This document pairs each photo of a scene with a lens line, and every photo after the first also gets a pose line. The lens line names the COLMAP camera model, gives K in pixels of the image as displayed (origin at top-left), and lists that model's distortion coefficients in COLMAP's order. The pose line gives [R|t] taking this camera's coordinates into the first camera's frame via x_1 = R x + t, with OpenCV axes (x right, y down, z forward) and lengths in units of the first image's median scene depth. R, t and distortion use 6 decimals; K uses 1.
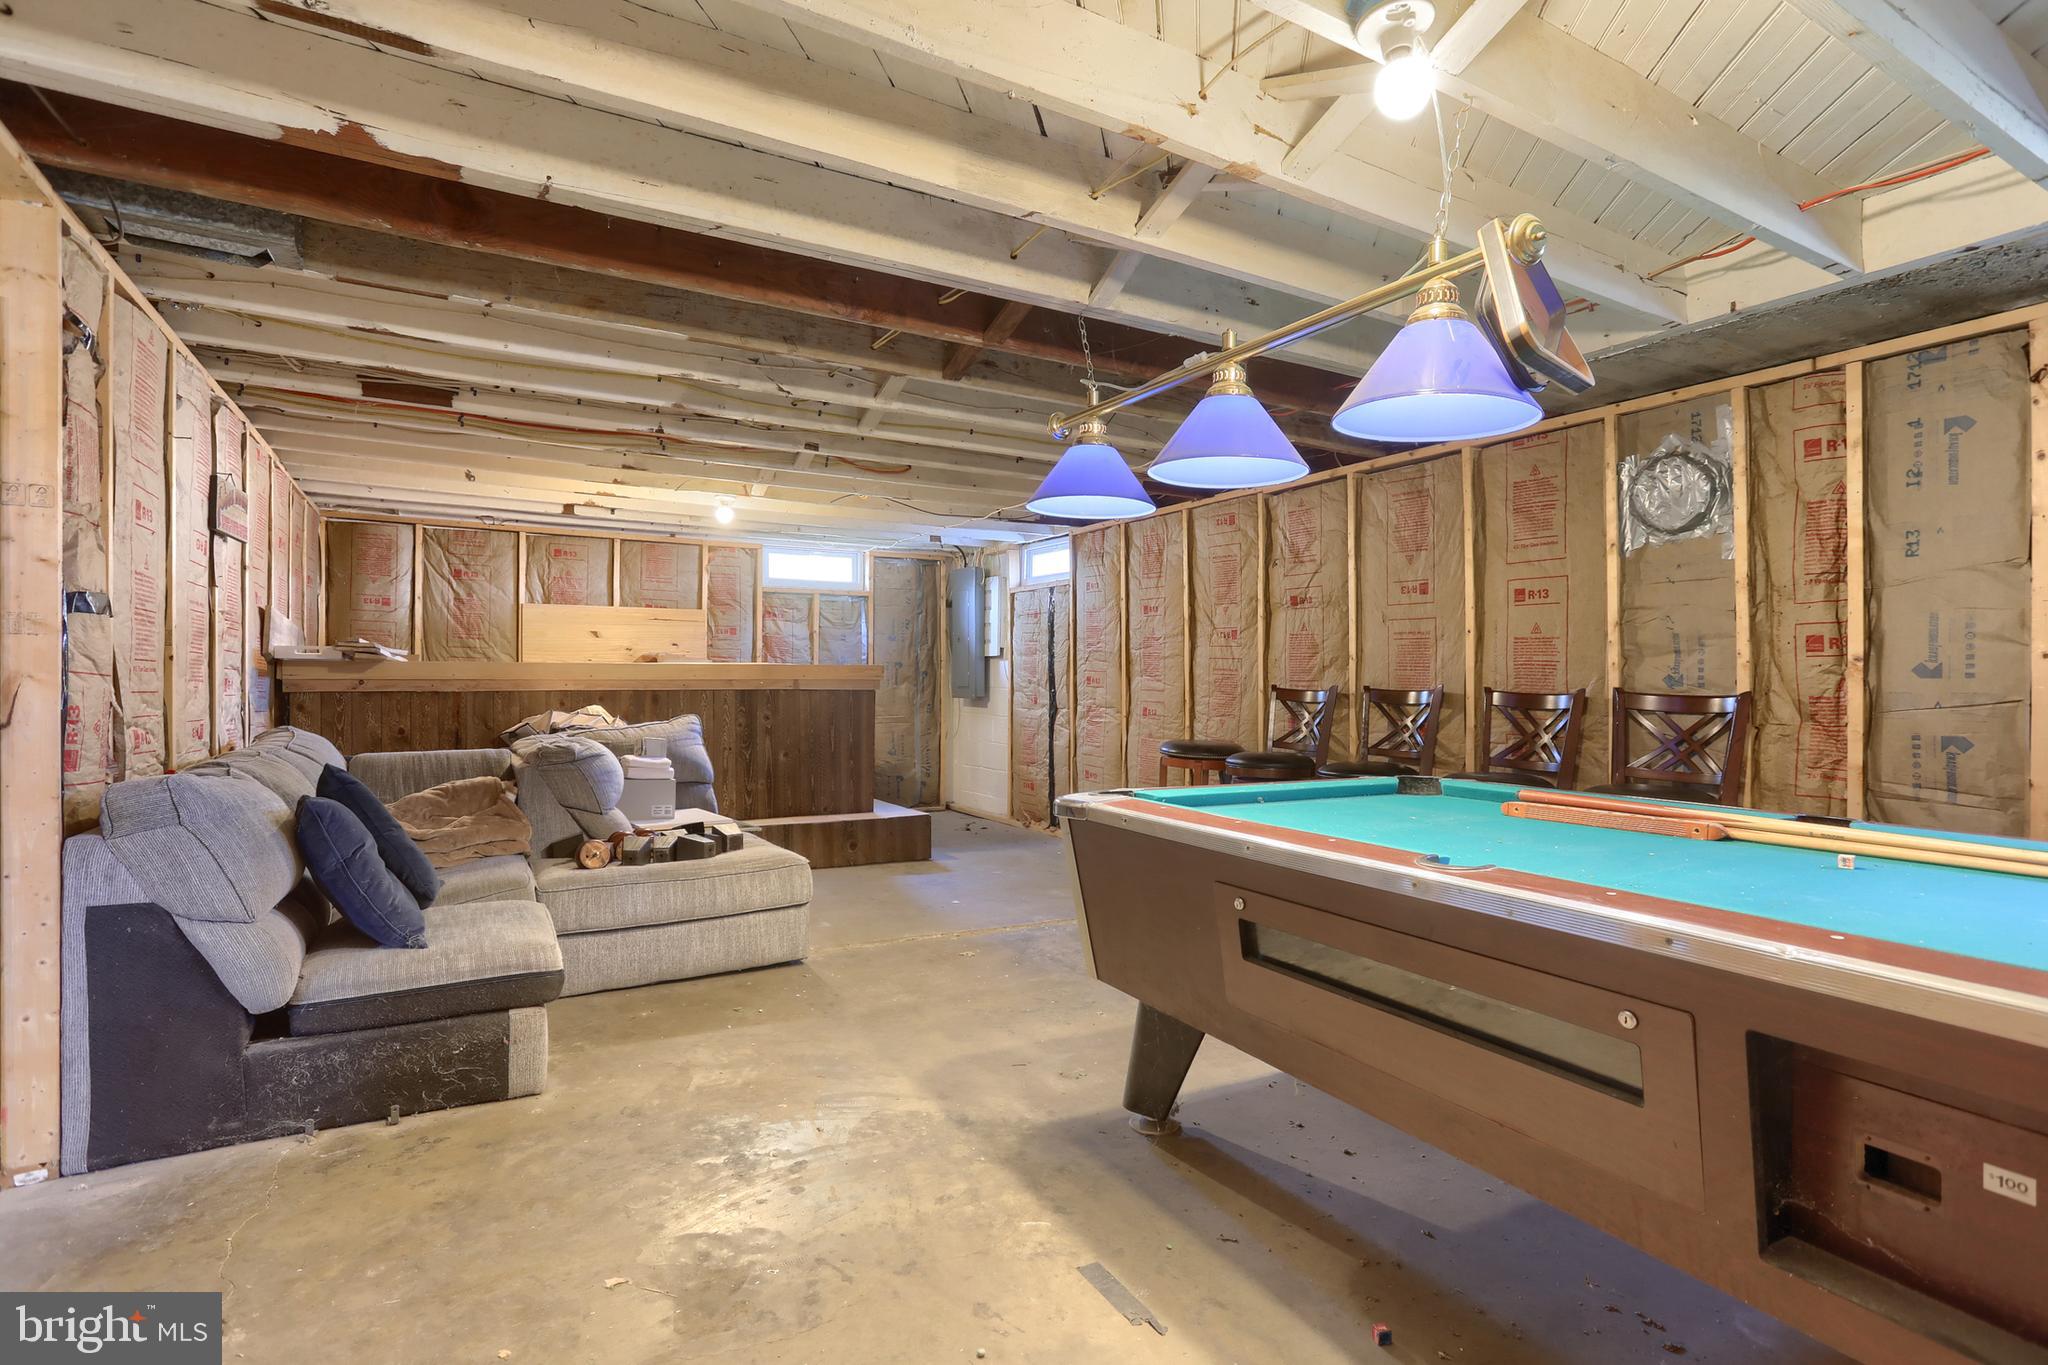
lens RADIAL K [[996.1, 0, 1028.3], [0, 996.1, 677.5], [0, 0, 1]] dist [-0.000073, -0.000010]
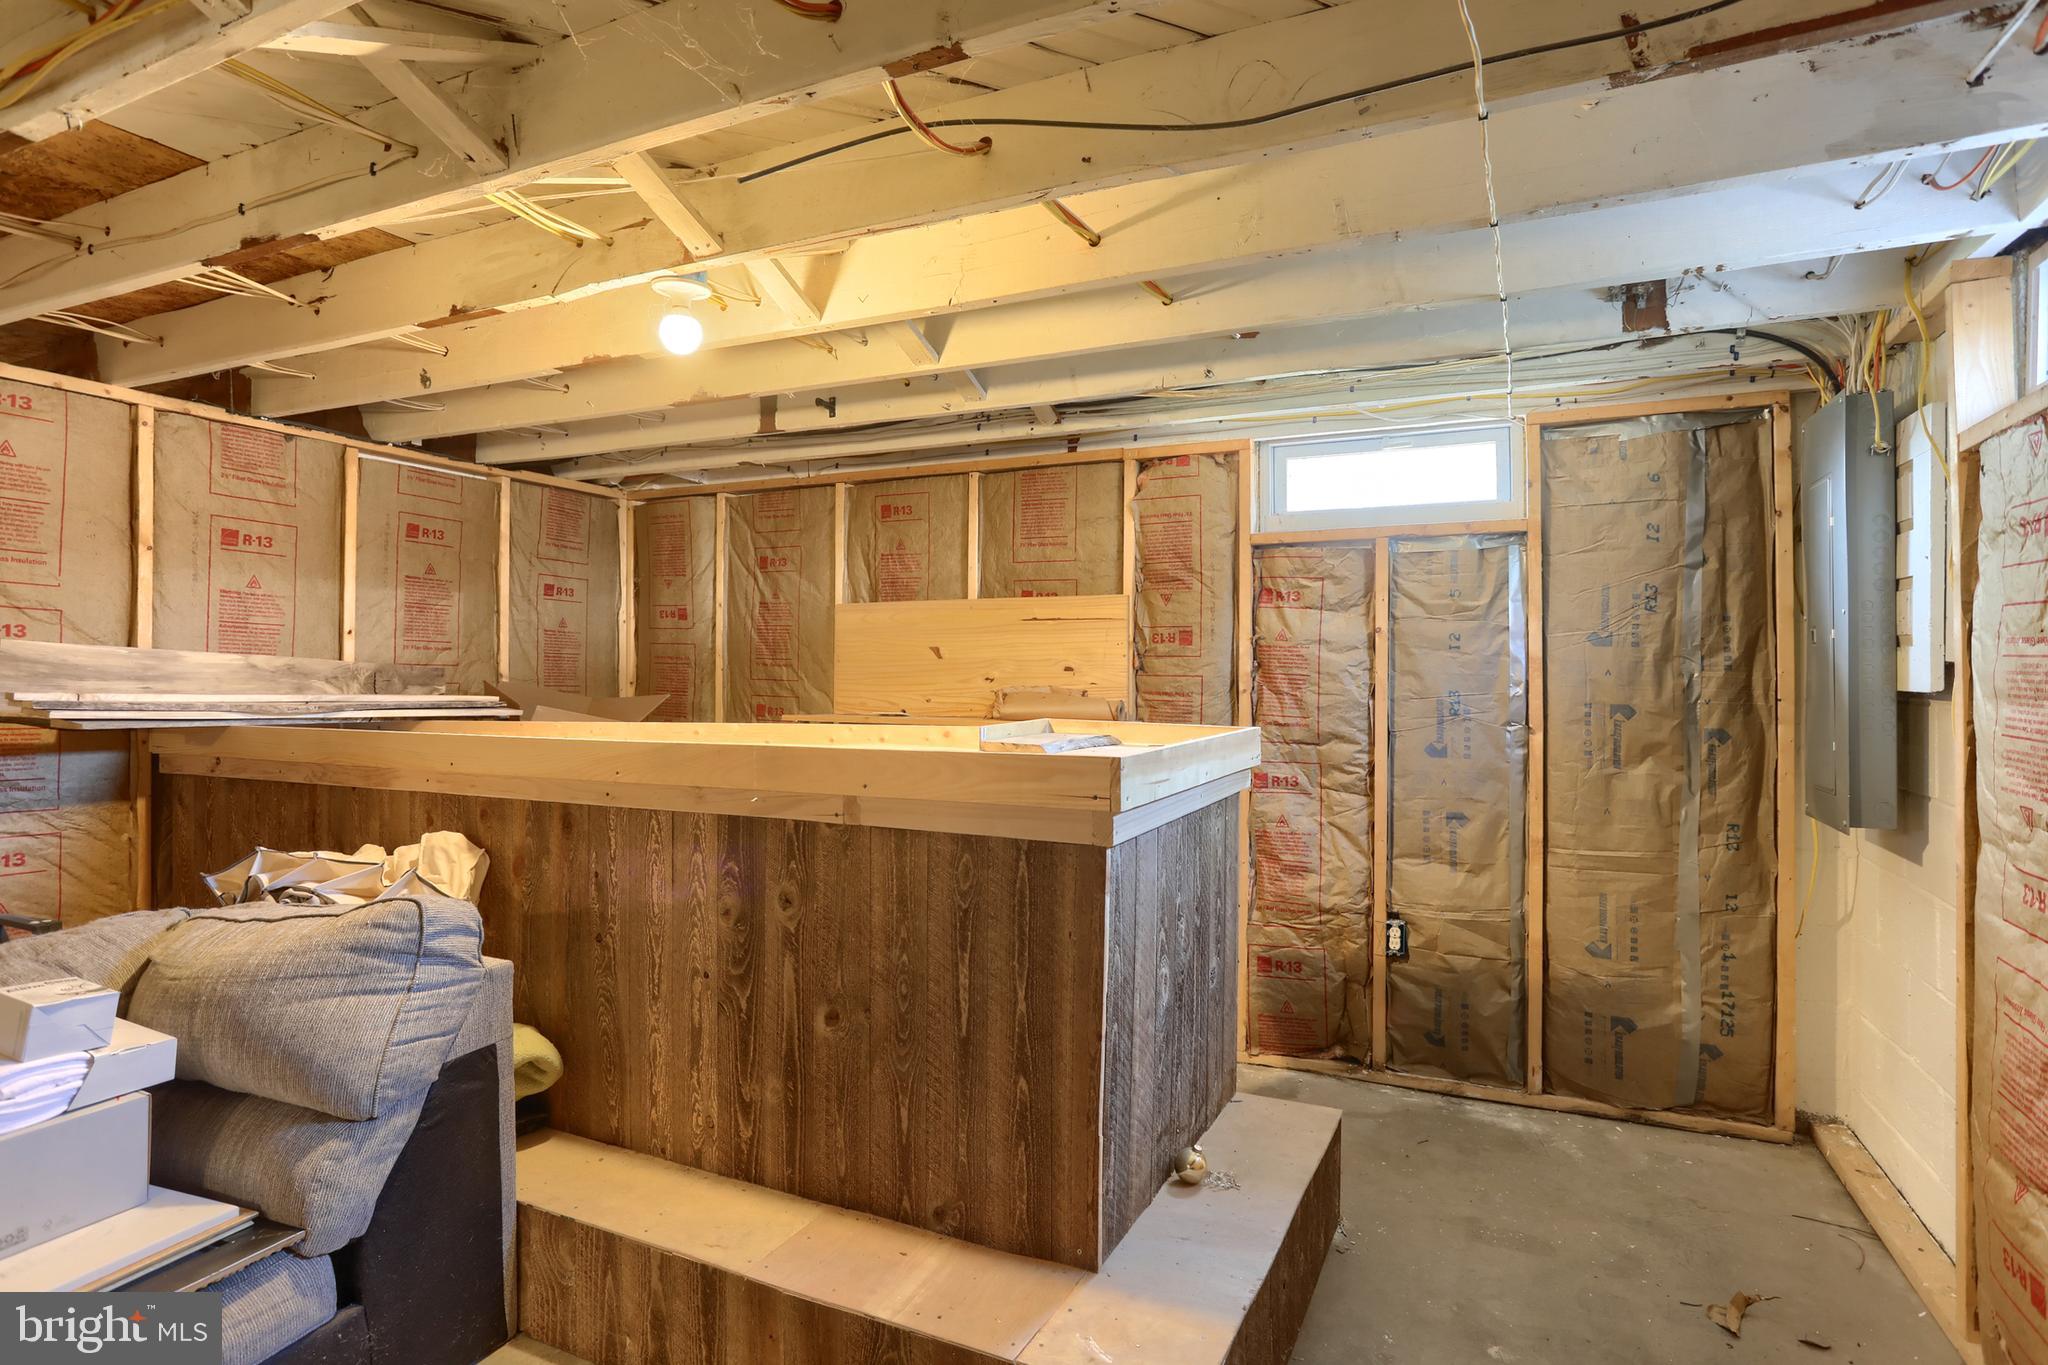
lens RADIAL K [[1057.2, 0, 1029.7], [0, 1057.2, 687.9], [0, 0, 1]] dist [-0.018305, 0.002303]
pose [[0.576437, 0.008825, -0.817094, 0.063878], [0.001396, 0.999930, 0.011784, -0.029128], [0.817140, -0.007933, 0.576384, 0.669783]]
